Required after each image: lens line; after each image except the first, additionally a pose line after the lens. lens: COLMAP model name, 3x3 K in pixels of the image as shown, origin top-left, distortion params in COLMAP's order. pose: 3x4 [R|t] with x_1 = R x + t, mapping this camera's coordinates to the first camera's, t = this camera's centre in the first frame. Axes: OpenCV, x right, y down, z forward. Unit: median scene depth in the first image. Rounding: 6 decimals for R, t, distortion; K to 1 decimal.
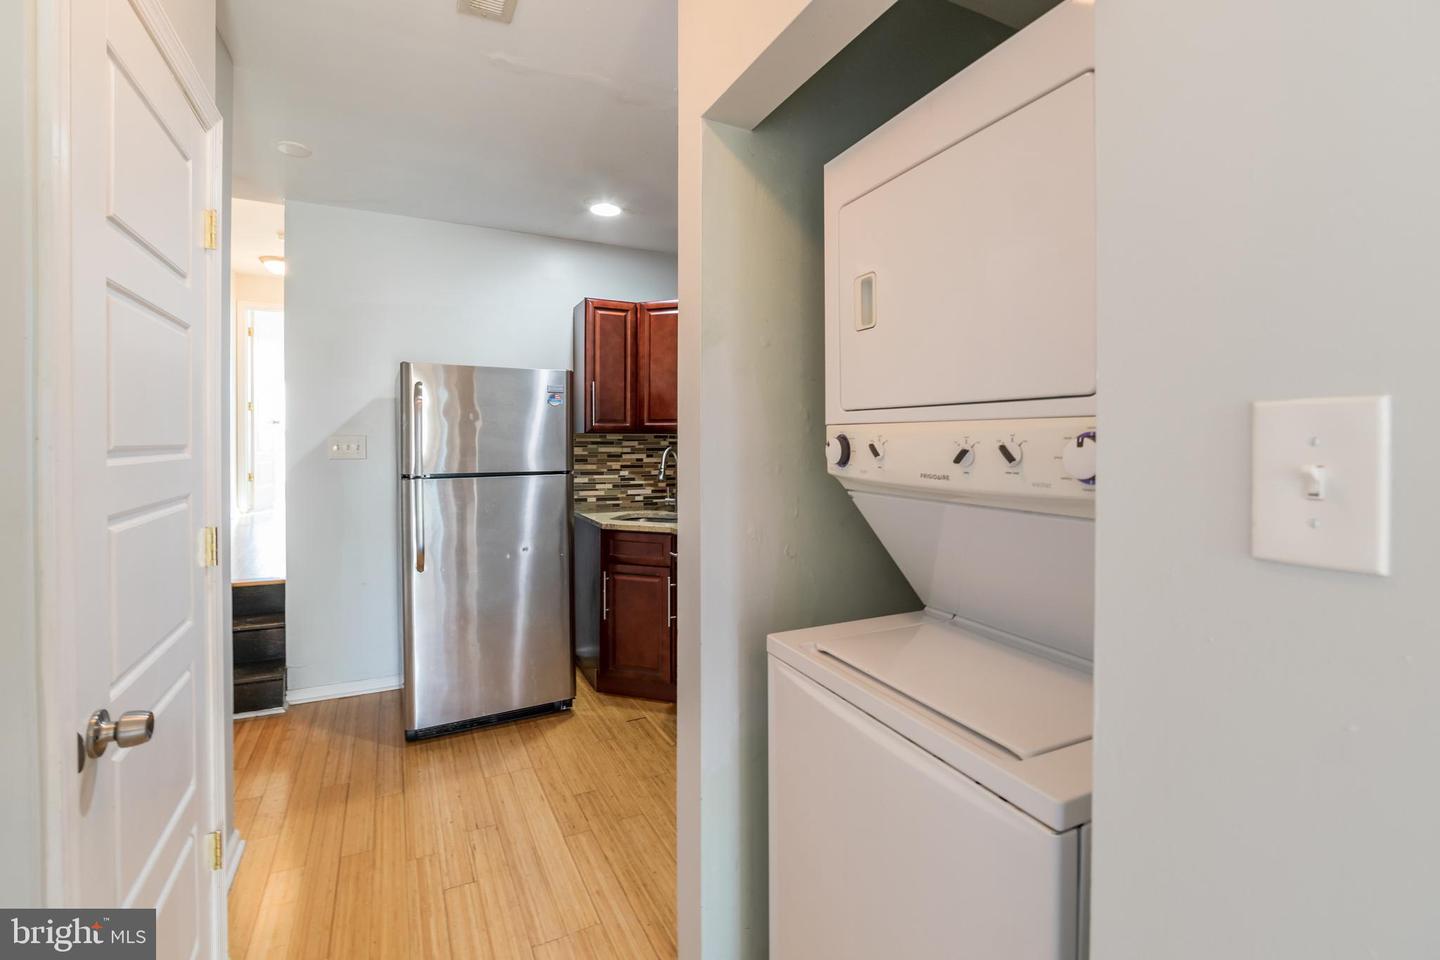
lens RADIAL K [[653.5, 0, 716.8], [0, 653.5, 442.7], [0, 0, 1]] dist [-0.018068, -0.000056]
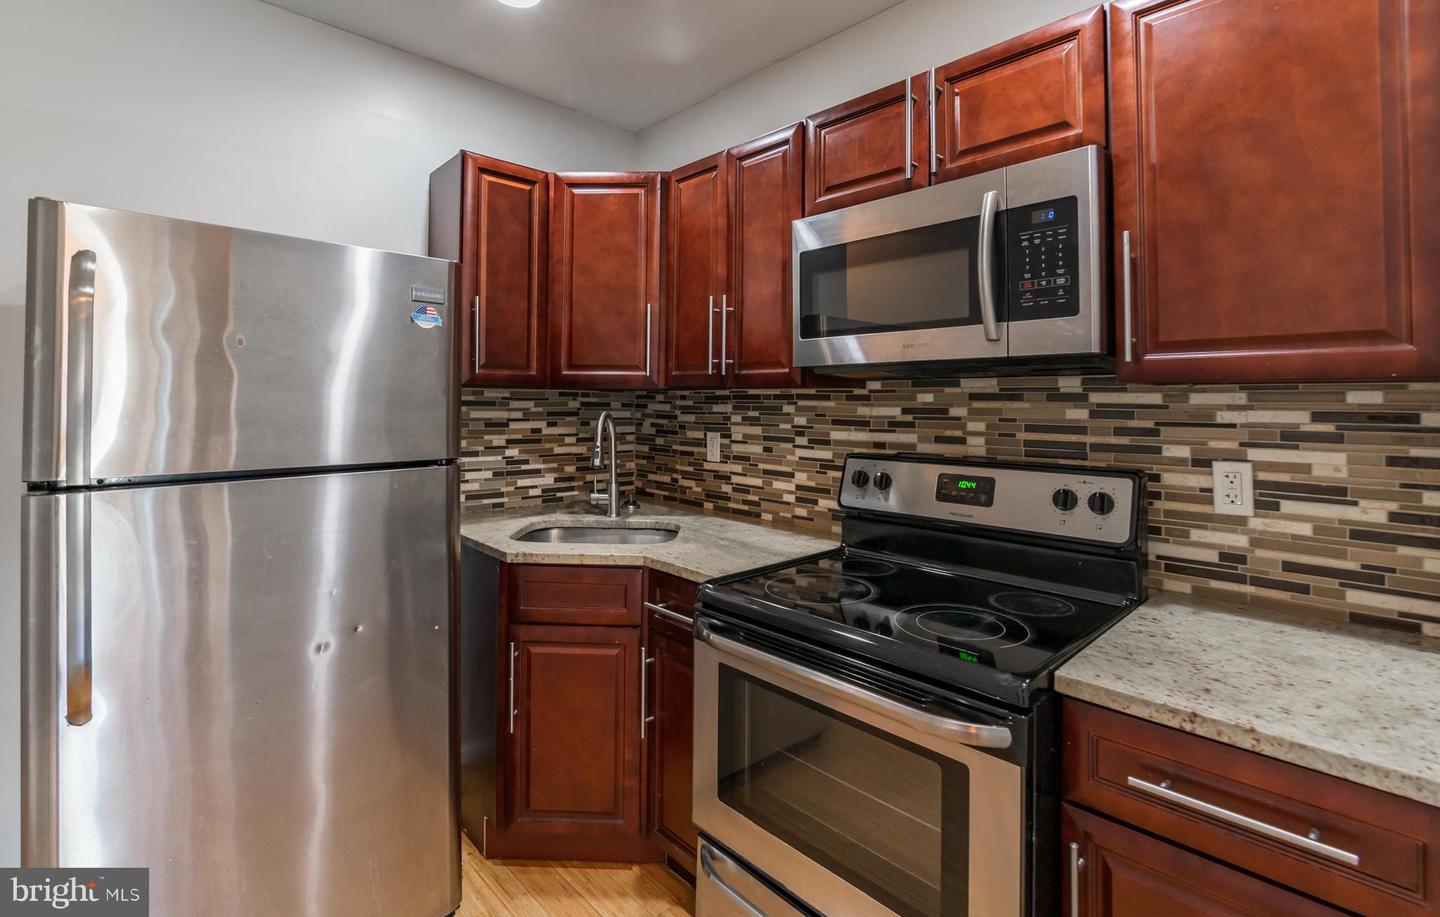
lens RADIAL K [[662.1, 0, 723.9], [0, 662.1, 390.9], [0, 0, 1]] dist [-0.013563, -0.000290]
pose [[0.953681, 0.012113, 0.300575, -0.156070], [-0.007106, 0.999817, -0.017749, -0.002061], [-0.300735, 0.014791, 0.953593, 0.386852]]
